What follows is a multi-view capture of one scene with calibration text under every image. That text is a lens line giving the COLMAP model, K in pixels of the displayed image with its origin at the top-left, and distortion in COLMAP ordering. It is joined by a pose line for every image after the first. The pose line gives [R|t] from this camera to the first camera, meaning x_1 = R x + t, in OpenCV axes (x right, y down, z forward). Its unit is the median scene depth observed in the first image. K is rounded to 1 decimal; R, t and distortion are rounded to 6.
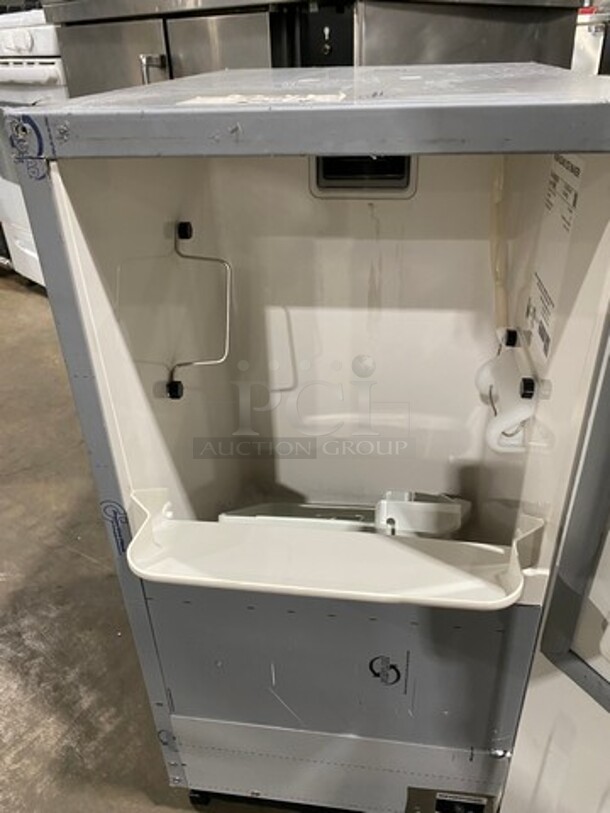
lens RADIAL K [[616.9, 0, 312.7], [0, 616.9, 403.4], [0, 0, 1]] dist [-0.005612, -0.004235]
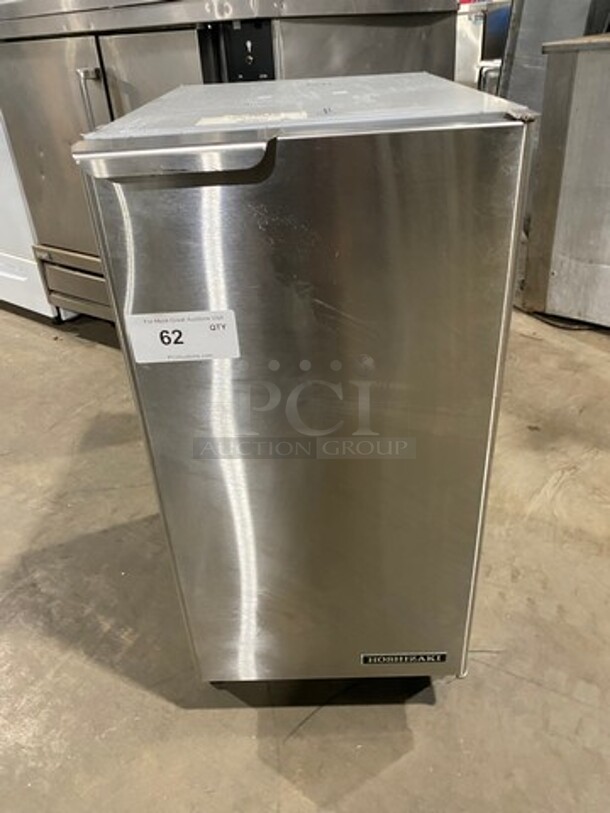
lens RADIAL K [[606.2, 0, 305.0], [0, 606.2, 406.5], [0, 0, 1]] dist [-0.028916, 0.000437]
pose [[0.989952, -0.093723, 0.105885, -0.055915], [0.091307, 0.995444, 0.027457, 0.051710], [-0.107976, -0.017513, 0.993999, -0.144951]]
